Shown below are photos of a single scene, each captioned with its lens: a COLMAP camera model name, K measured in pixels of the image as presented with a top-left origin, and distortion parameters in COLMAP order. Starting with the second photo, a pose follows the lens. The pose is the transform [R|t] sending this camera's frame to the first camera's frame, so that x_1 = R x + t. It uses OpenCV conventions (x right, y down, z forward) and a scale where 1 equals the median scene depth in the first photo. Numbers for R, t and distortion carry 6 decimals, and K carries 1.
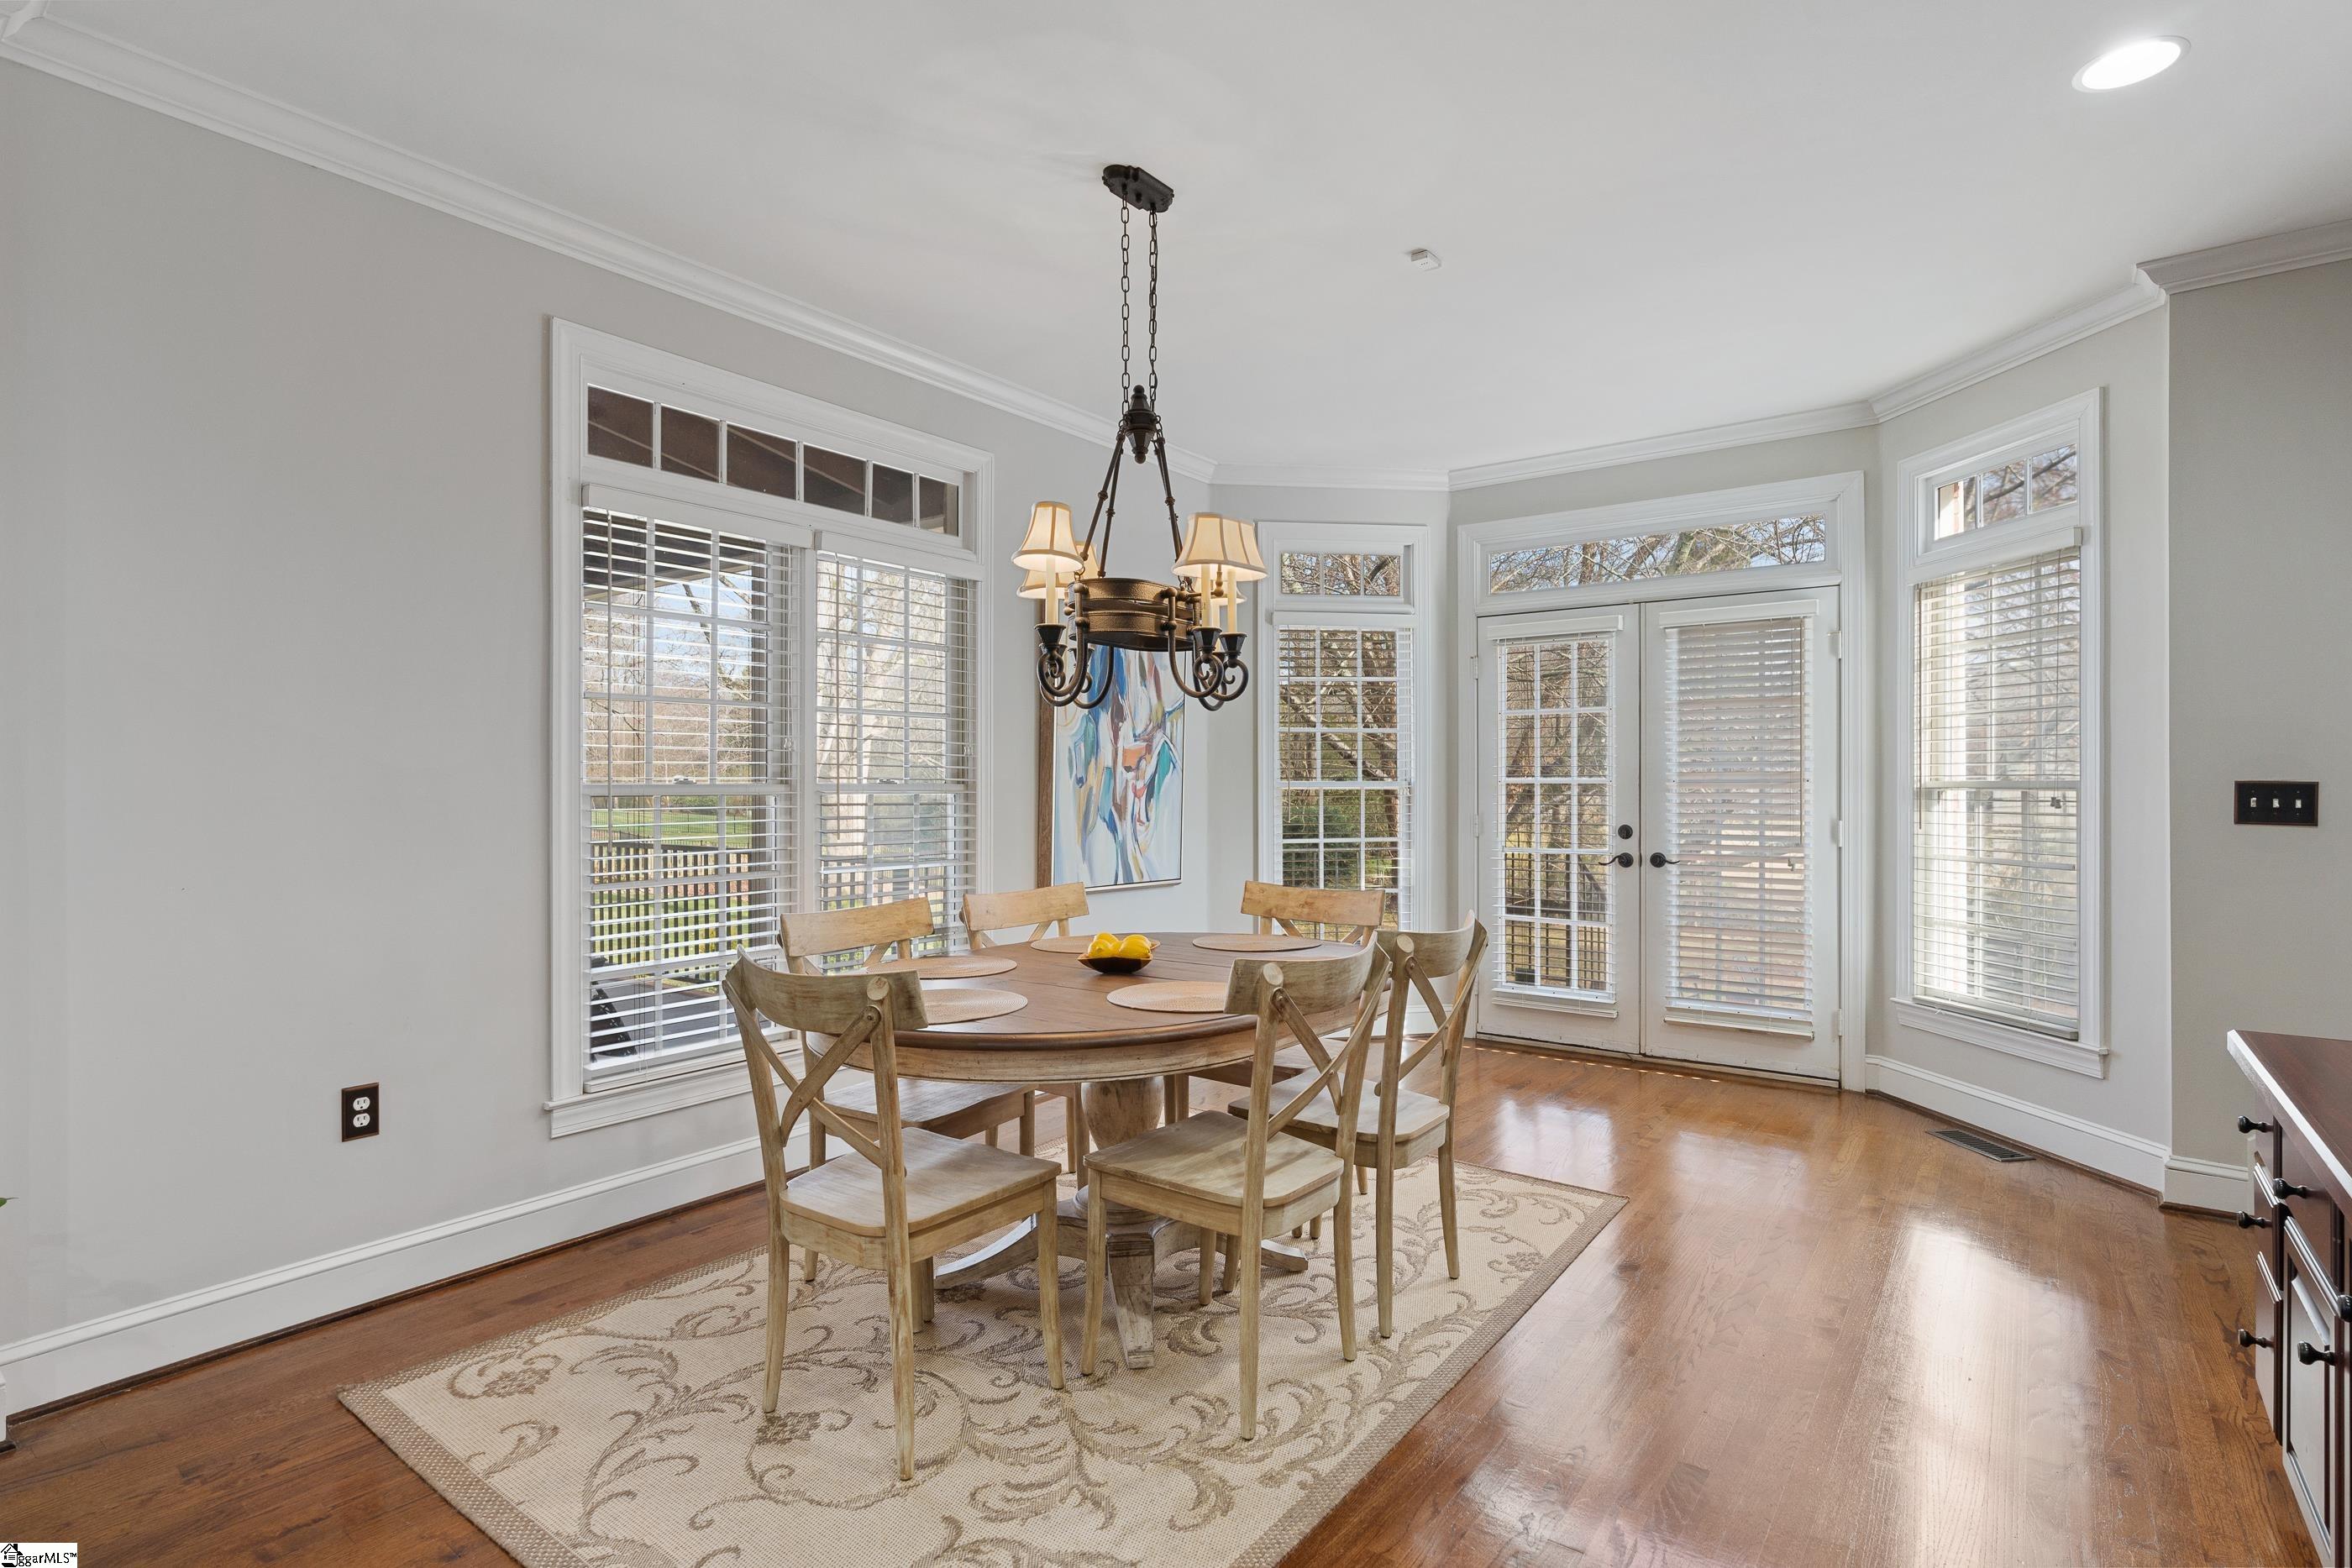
lens RADIAL K [[1099.4, 0, 1176.0], [0, 1099.4, 784.0], [0, 0, 1]] dist [0.000393, 0.000125]
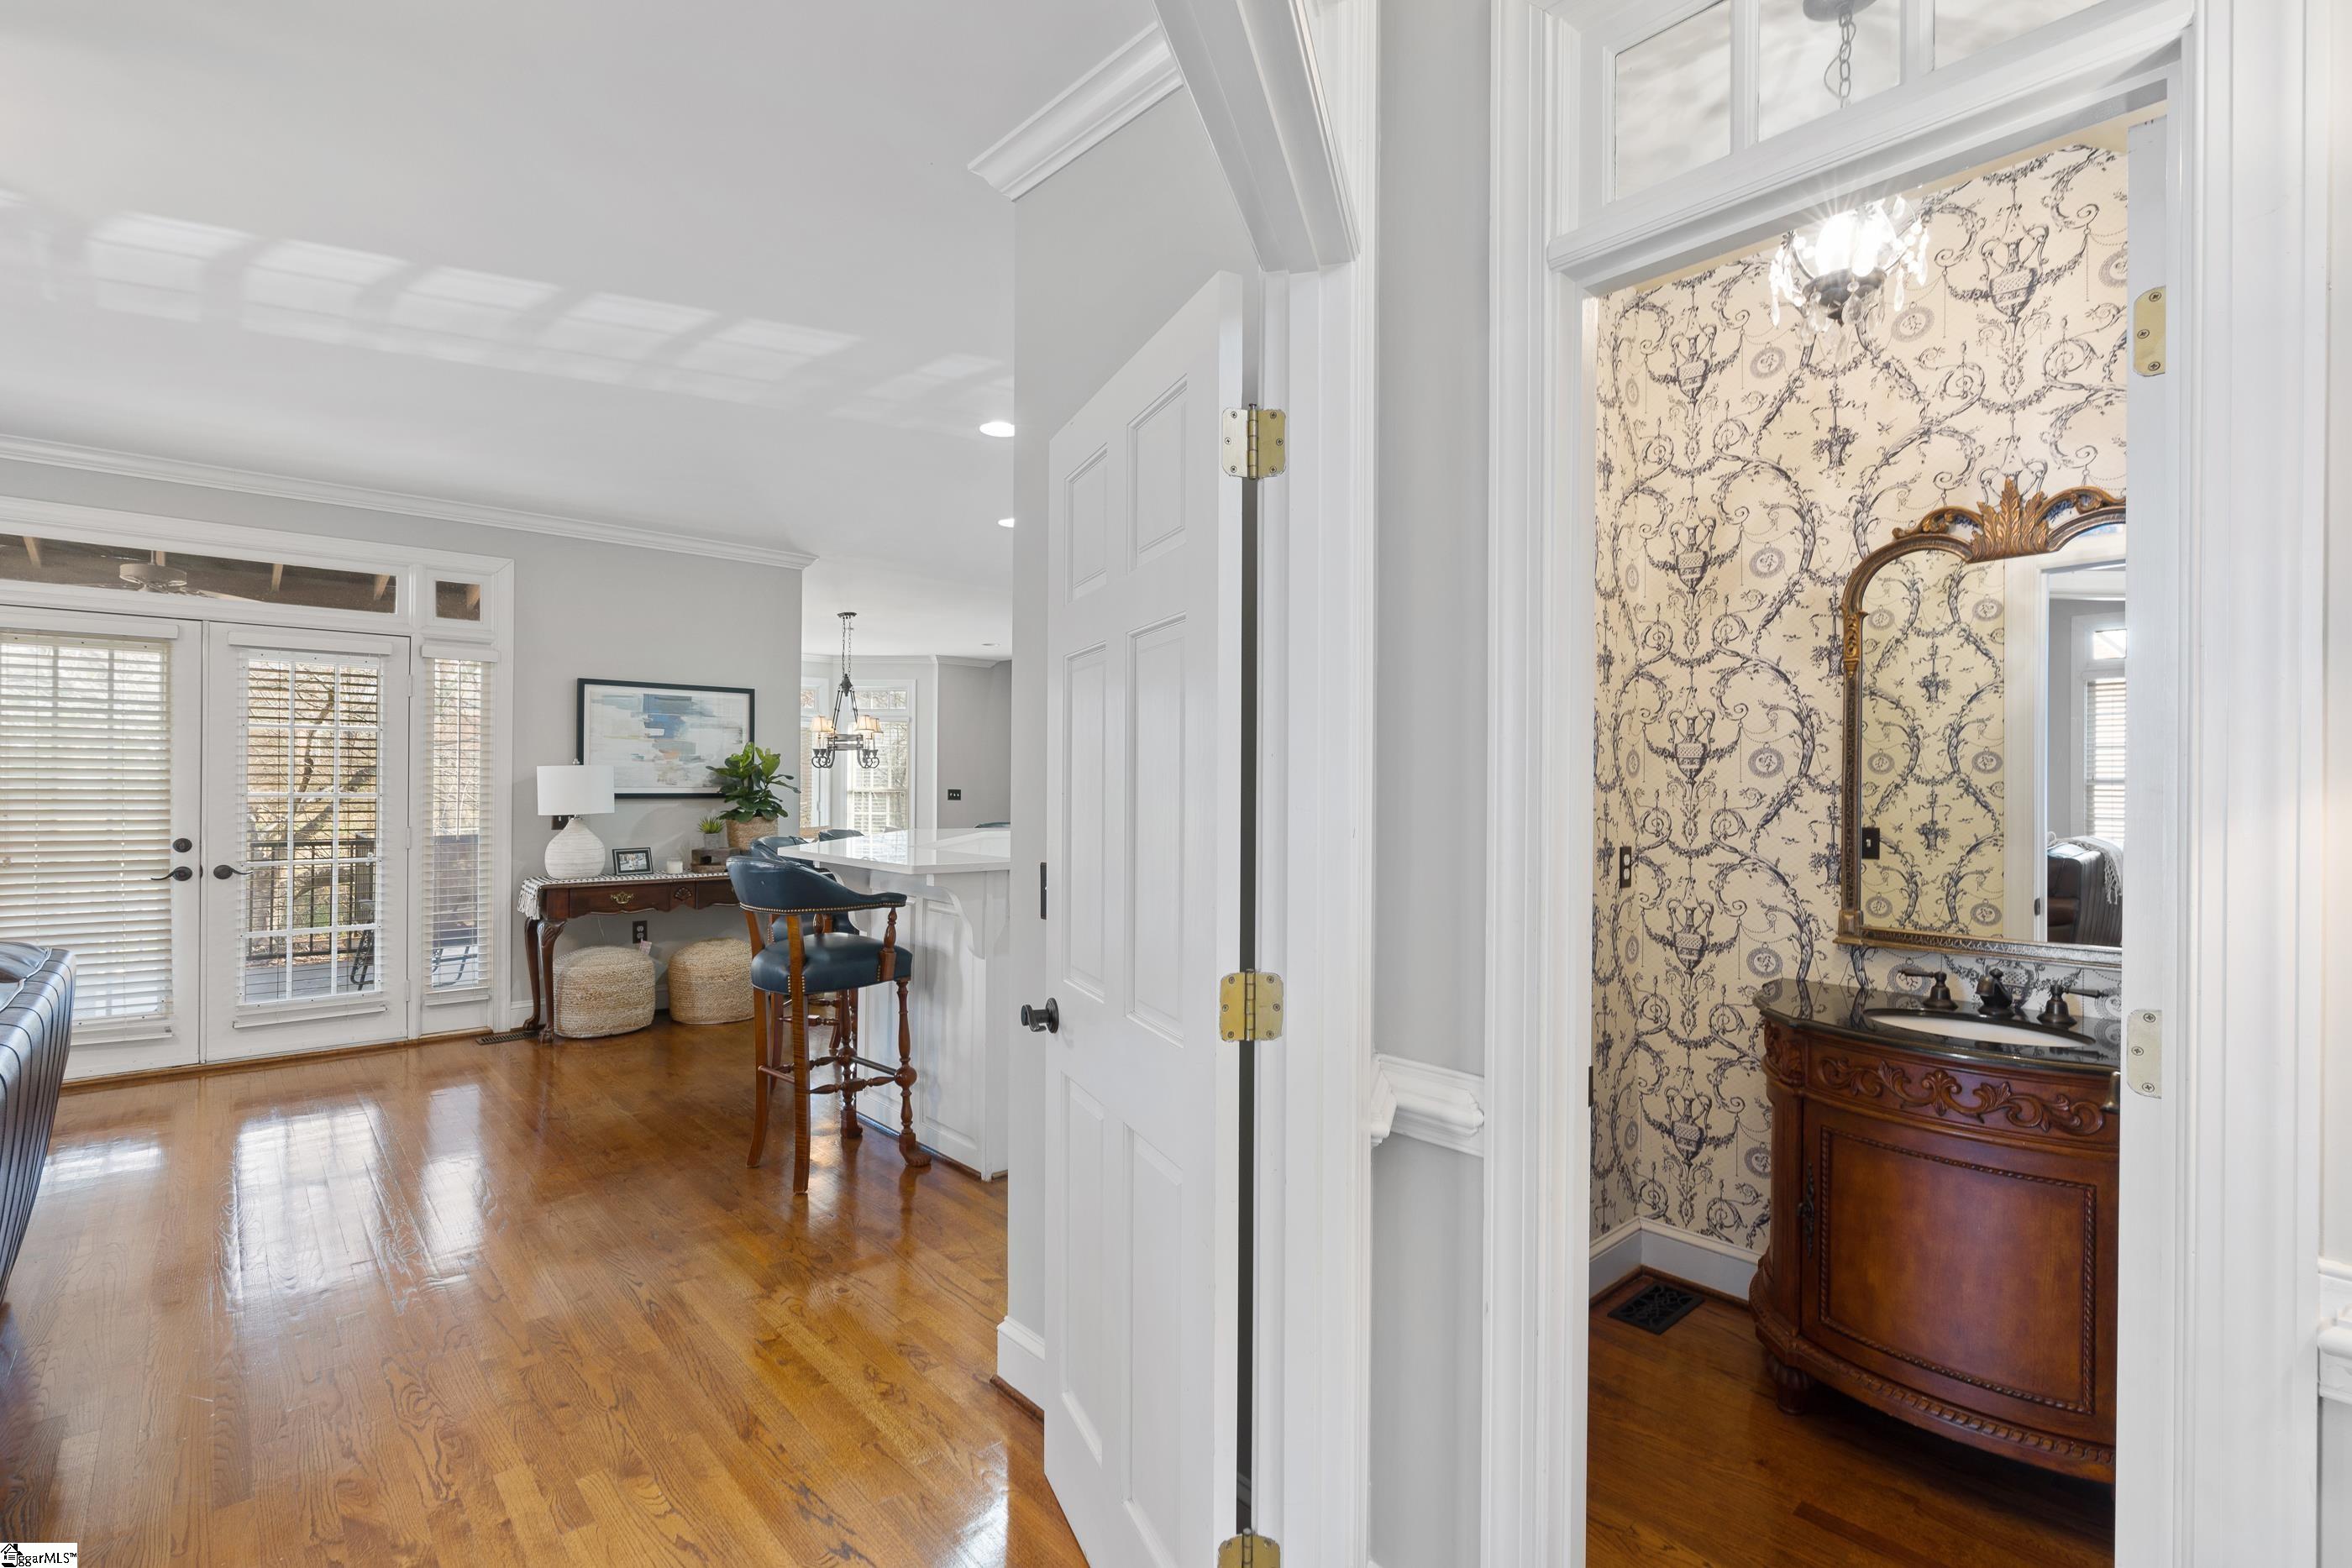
lens RADIAL K [[1056.0, 0, 1176.0], [0, 1056.0, 784.0], [0, 0, 1]] dist [-0.000656, -0.000394]
pose [[0.197494, 0.002611, 0.980301, -2.613519], [0.009385, 0.999946, -0.004554, 0.003237], [-0.980259, 0.010099, 0.197458, -0.558612]]
